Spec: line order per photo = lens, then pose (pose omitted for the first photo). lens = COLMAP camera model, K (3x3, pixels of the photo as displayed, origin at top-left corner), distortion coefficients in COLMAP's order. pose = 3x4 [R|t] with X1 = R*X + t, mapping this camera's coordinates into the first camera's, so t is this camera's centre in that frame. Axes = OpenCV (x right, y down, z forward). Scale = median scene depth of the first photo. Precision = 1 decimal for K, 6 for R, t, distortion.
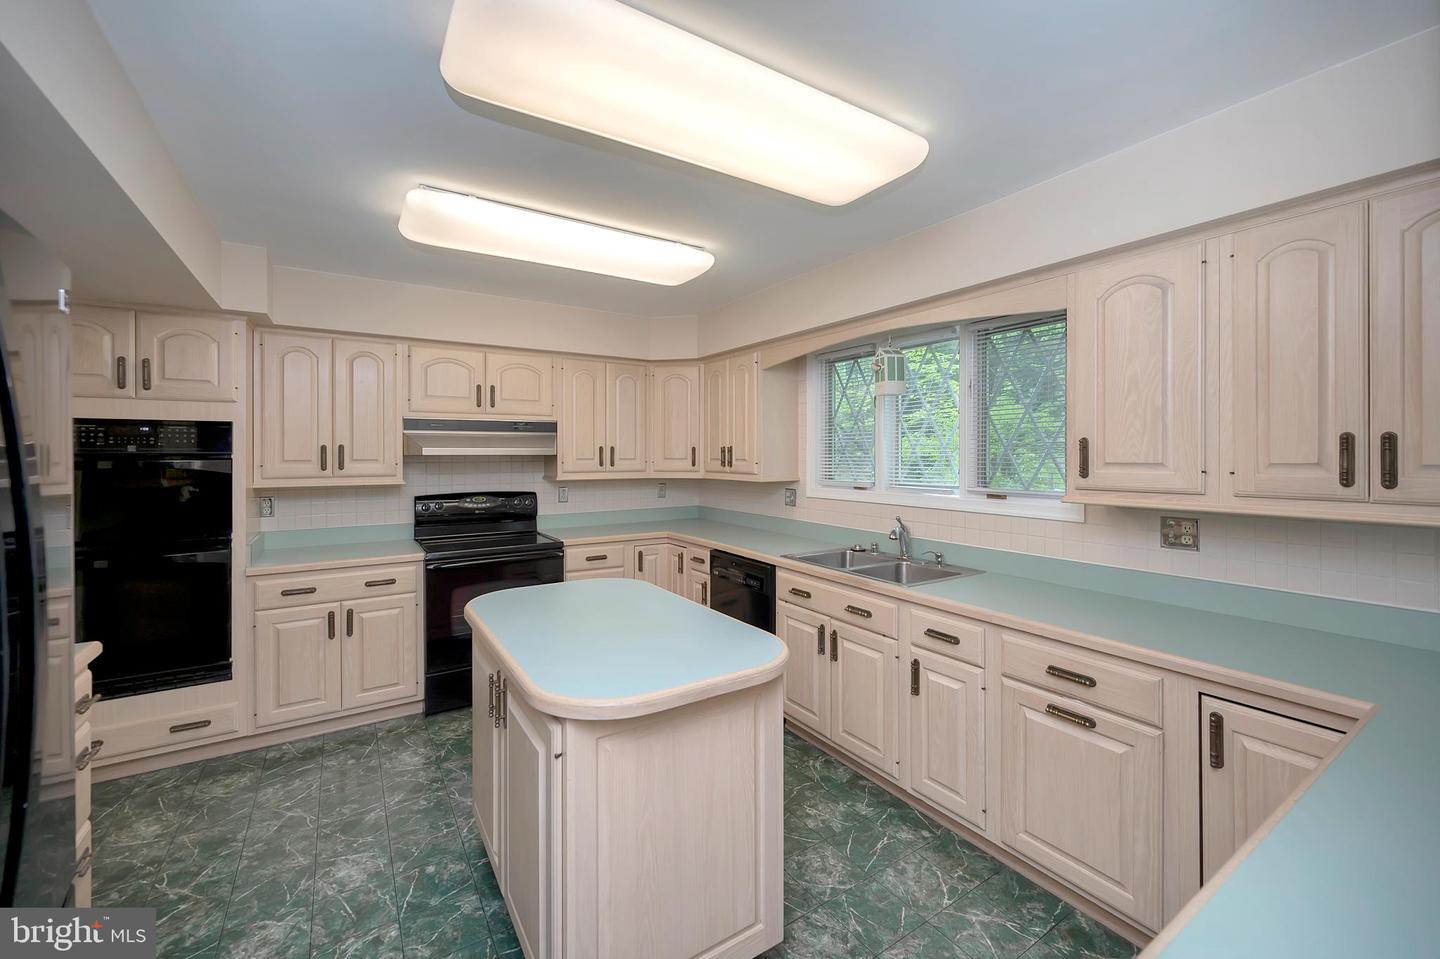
lens RADIAL K [[580.4, 0, 729.5], [0, 580.4, 449.5], [0, 0, 1]] dist [-0.001753, 0.000646]
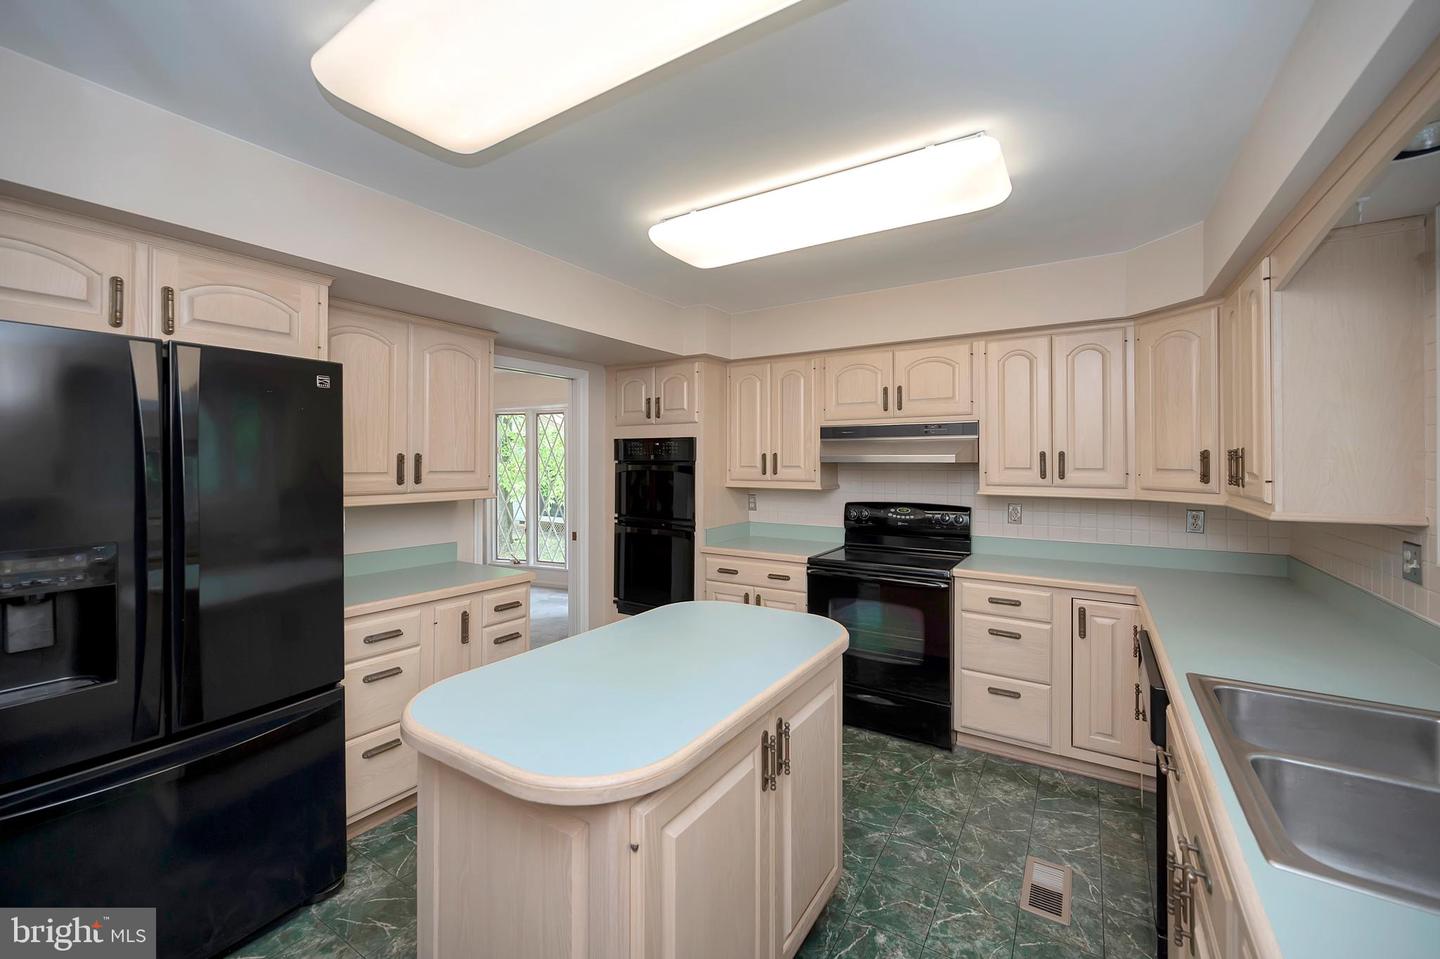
lens RADIAL K [[580.4, 0, 725.9], [0, 580.4, 456.8], [0, 0, 1]] dist [-0.001753, 0.000646]
pose [[0.412274, -0.005473, -0.911044, 0.306404], [0.004202, 0.999983, -0.004106, 0.003112], [0.911050, -0.002136, 0.412290, 0.374646]]
